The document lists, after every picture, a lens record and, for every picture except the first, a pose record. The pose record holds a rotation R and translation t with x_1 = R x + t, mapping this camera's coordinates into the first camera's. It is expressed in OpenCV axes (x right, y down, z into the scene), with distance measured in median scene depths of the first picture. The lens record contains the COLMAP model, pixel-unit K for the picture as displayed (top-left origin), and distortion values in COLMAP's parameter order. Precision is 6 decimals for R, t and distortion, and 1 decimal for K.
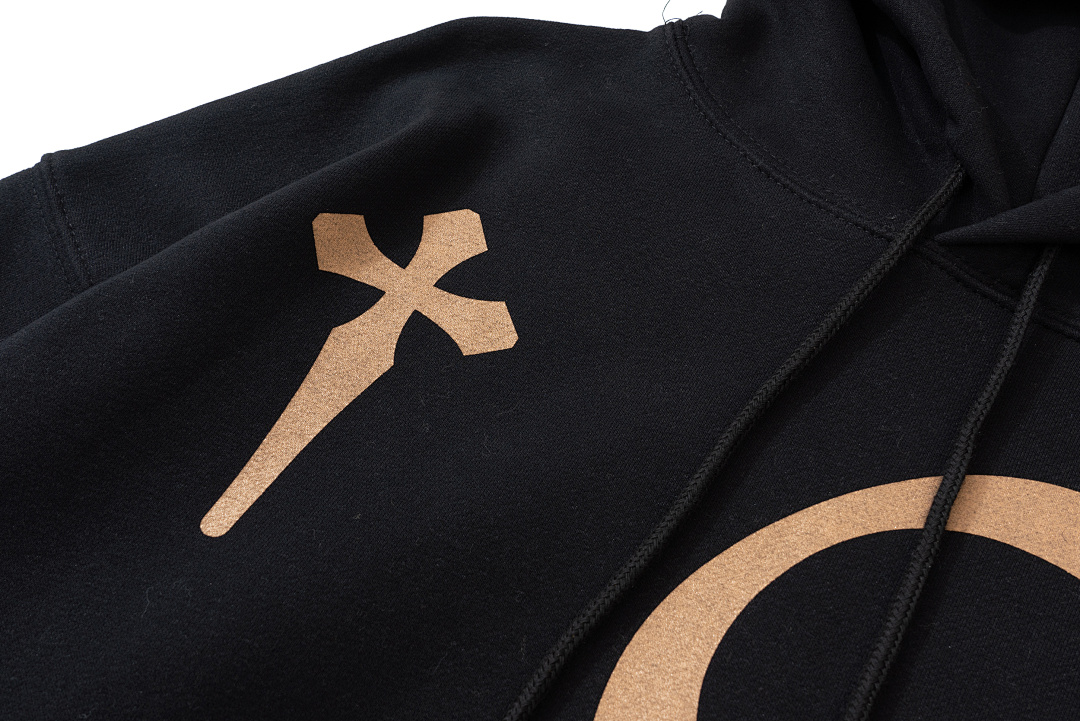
lens RADIAL K [[1192.2, 0, 536.0], [0, 1192.2, 349.0], [0, 0, 1]] dist [-0.016308, 0.000000]
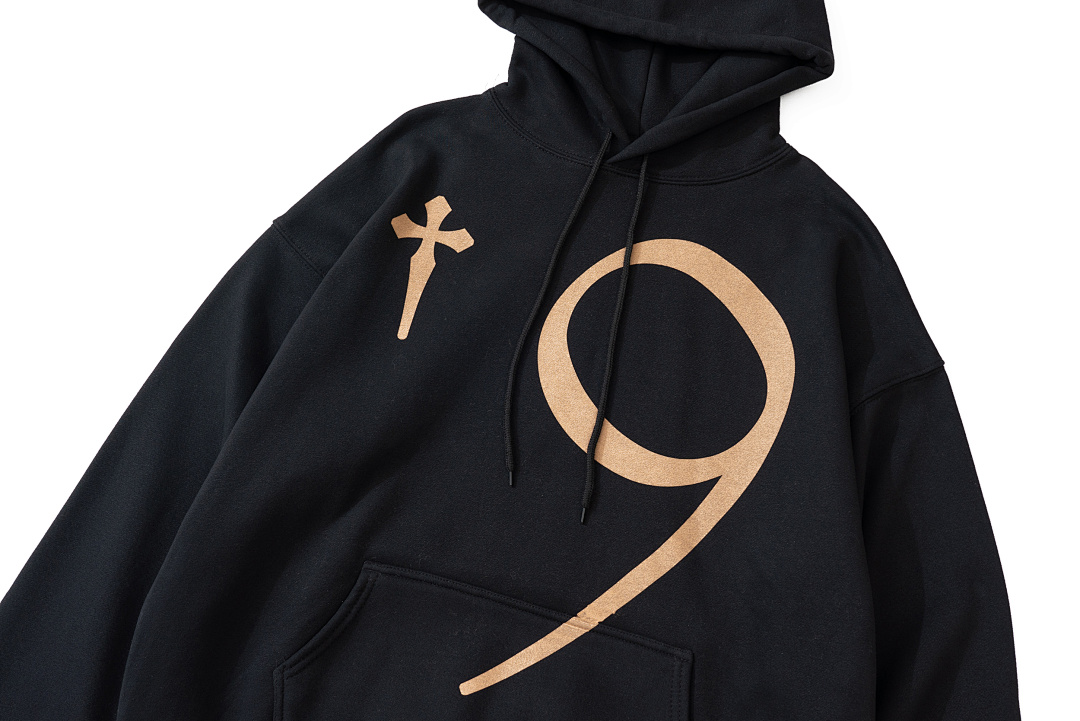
lens RADIAL K [[1192.2, 0, 535.3], [0, 1192.2, 355.1], [0, 0, 1]] dist [-0.016308, 0.000000]
pose [[0.951985, -0.301012, 0.055828, -0.113614], [0.275760, 0.922324, 0.270692, -0.472124], [-0.132973, -0.242300, 0.961046, -1.747316]]
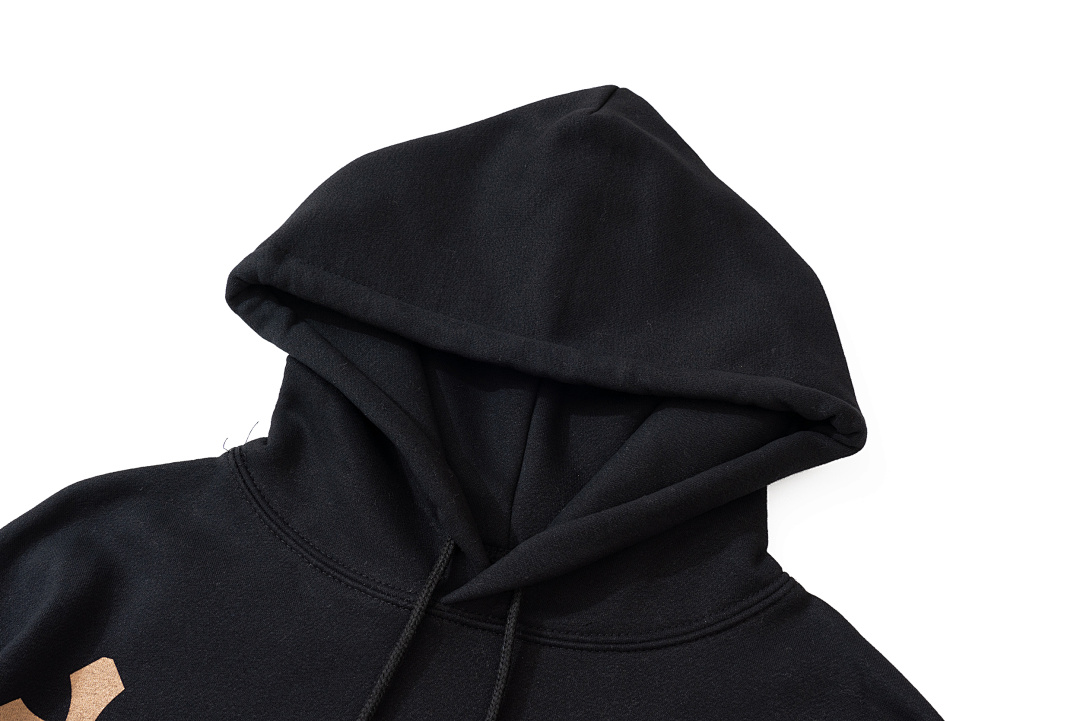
lens RADIAL K [[1112.4, 0, 542.9], [0, 1112.4, 356.3], [0, 0, 1]] dist [-0.028232, 0.000000]
pose [[0.949377, -0.233180, 0.210501, 0.237687], [0.230947, 0.972319, 0.035481, -0.392371], [-0.212948, 0.014930, 0.976949, -0.324460]]
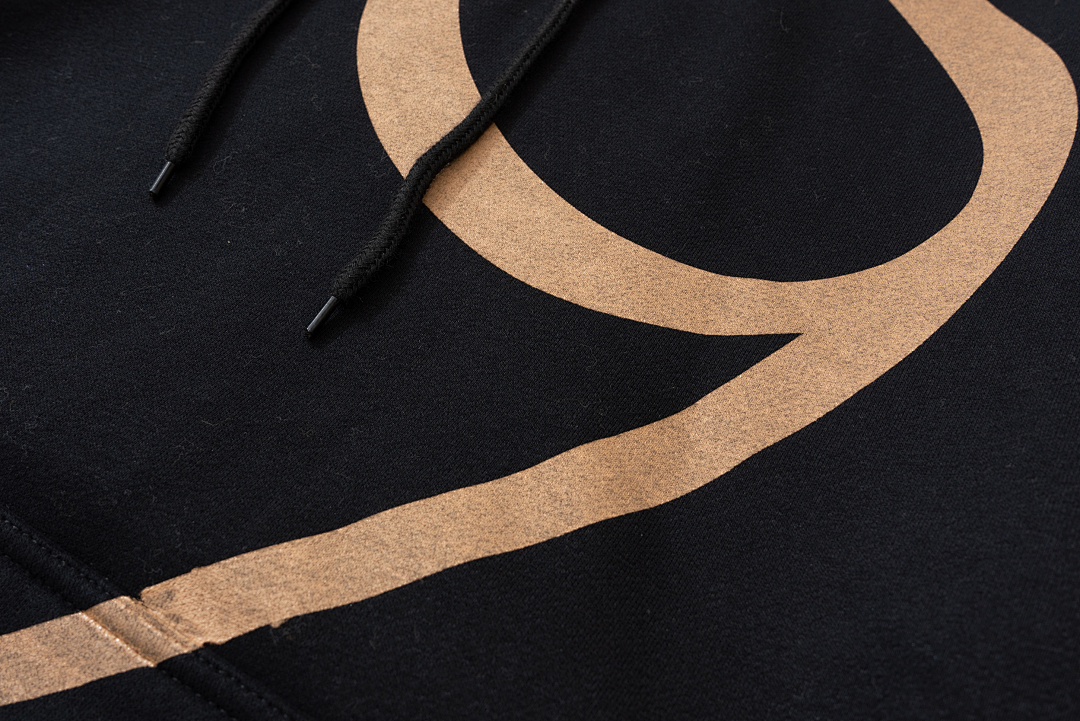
lens RADIAL K [[1112.4, 0, 538.3], [0, 1112.4, 363.5], [0, 0, 1]] dist [-0.028232, 0.000000]
pose [[0.998053, 0.008156, 0.061836, 0.119901], [-0.003576, 0.997265, -0.073827, 0.654723], [-0.062269, 0.073462, 0.995352, -0.095411]]
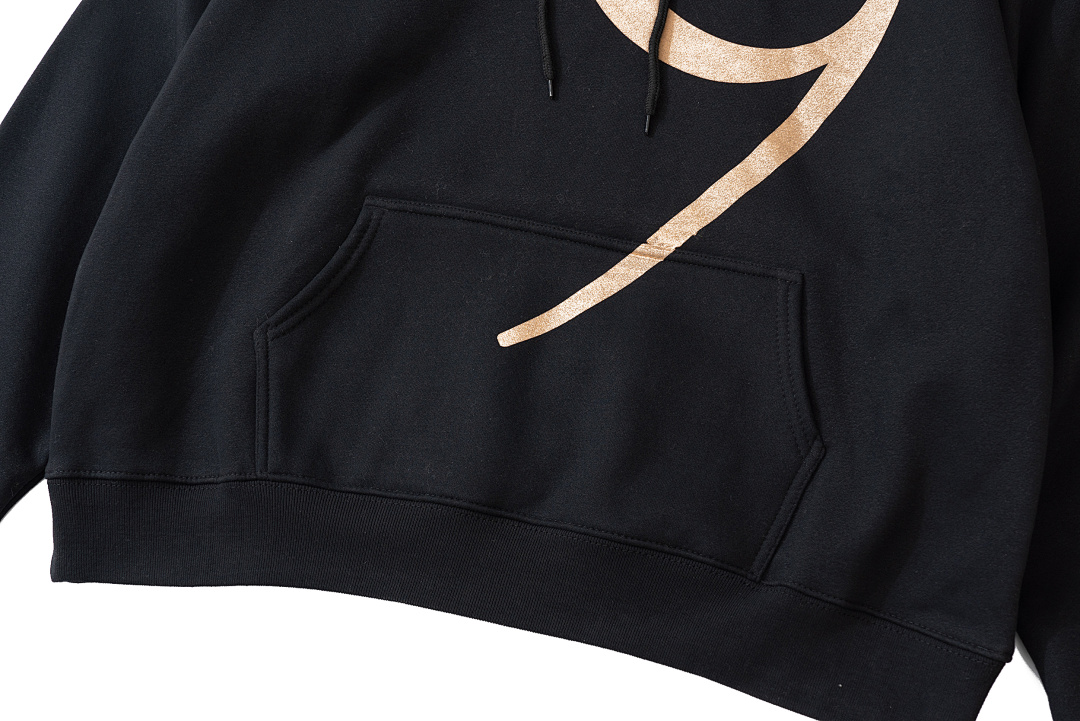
lens RADIAL K [[1585.6, 0, 531.5], [0, 1585.6, 360.7], [0, 0, 1]] dist [0.021418, 0.000000]
pose [[0.935899, -0.350827, 0.031842, -0.374731], [0.336118, 0.916391, 0.217376, 0.295700], [-0.105441, -0.192739, 0.975568, -1.977784]]
